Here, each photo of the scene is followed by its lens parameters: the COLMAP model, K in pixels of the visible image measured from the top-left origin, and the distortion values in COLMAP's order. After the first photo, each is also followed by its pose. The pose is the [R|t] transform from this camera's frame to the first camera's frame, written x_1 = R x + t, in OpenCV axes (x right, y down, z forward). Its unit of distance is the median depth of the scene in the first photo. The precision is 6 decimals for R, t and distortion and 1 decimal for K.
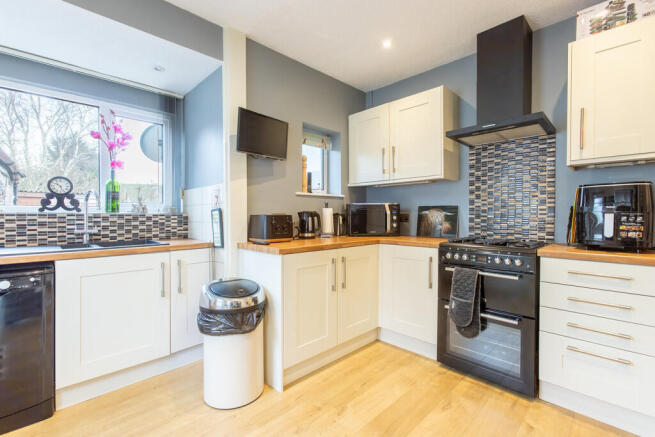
lens RADIAL K [[292.8, 0, 324.3], [0, 292.8, 219.9], [0, 0, 1]] dist [-0.000171, 0.000559]
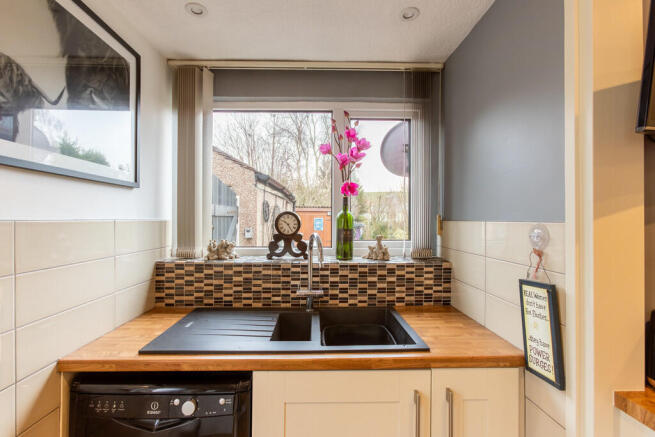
lens RADIAL K [[292.8, 0, 324.3], [0, 292.8, 219.9], [0, 0, 1]] dist [-0.000171, 0.000559]
pose [[0.730760, 0.006076, -0.682607, -0.293848], [-0.011960, 0.999921, -0.003903, -0.114482], [0.682530, 0.011016, 0.730775, 0.471921]]
